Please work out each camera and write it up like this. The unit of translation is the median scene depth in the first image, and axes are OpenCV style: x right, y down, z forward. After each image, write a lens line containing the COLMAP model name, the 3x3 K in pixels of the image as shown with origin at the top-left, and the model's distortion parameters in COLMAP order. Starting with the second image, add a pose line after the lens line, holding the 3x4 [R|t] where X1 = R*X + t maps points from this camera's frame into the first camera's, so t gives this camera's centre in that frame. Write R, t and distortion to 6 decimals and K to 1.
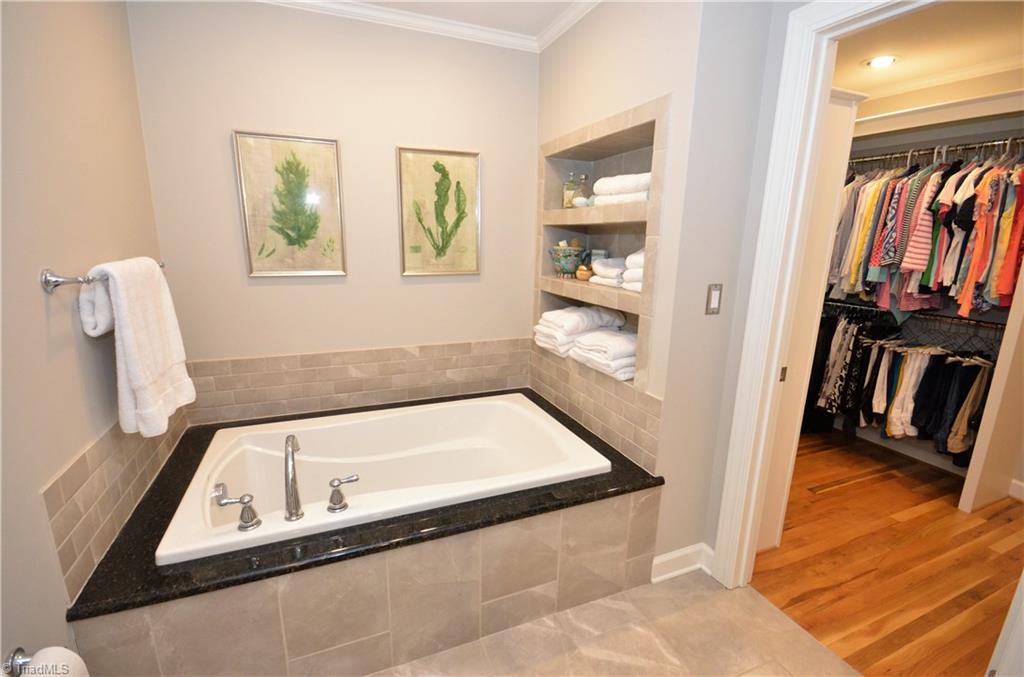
lens RADIAL K [[452.1, 0, 508.8], [0, 452.1, 342.4], [0, 0, 1]] dist [-0.005092, -0.004375]
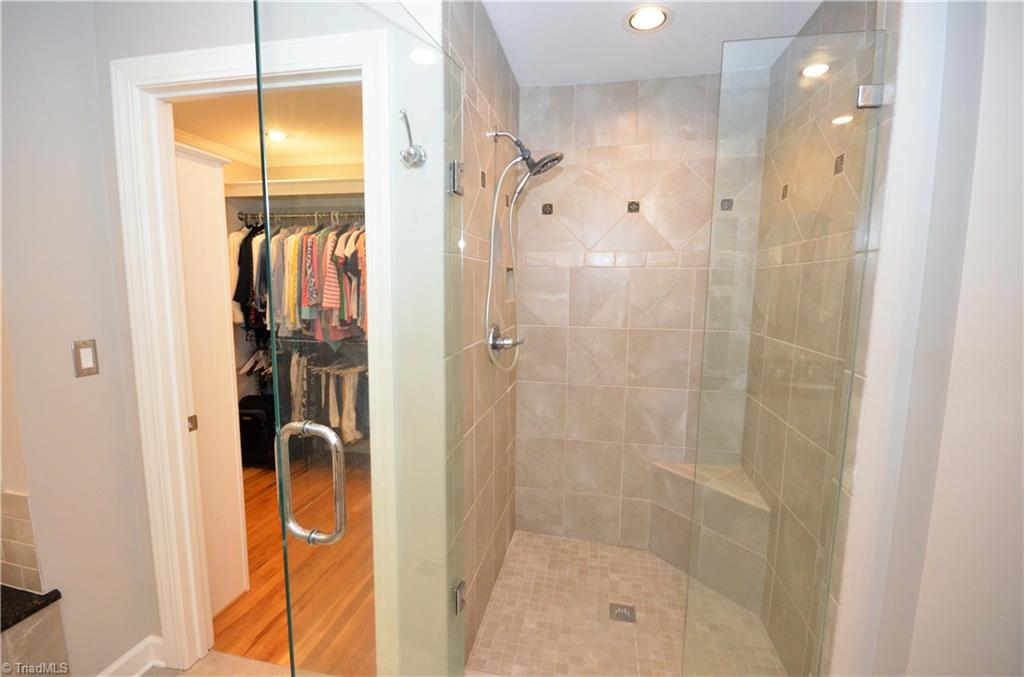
lens RADIAL K [[452.1, 0, 503.1], [0, 452.1, 343.4], [0, 0, 1]] dist [-0.005092, -0.004375]
pose [[0.571679, -0.114522, 0.812446, 0.150297], [0.183535, 0.982968, 0.009415, 0.010248], [-0.799687, 0.143730, 0.582961, -0.094420]]
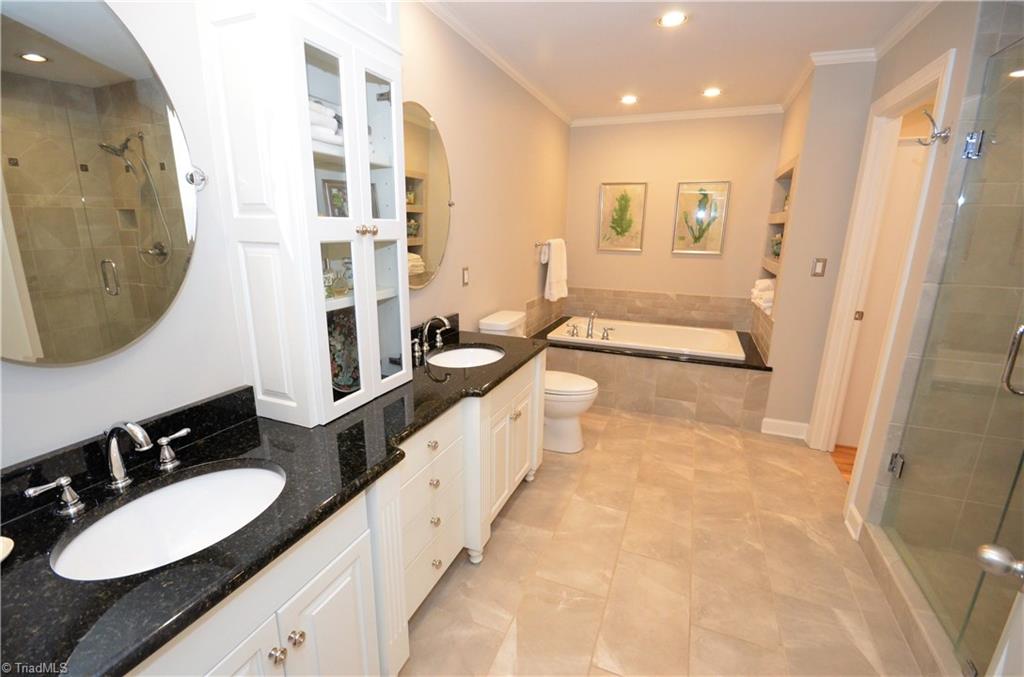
lens RADIAL K [[452.1, 0, 509.3], [0, 452.1, 342.2], [0, 0, 1]] dist [-0.005092, -0.004375]
pose [[0.712599, 0.166692, -0.681481, 0.573074], [-0.159859, 0.984390, 0.073626, 0.169380], [0.683116, 0.056475, 0.728123, -0.713929]]
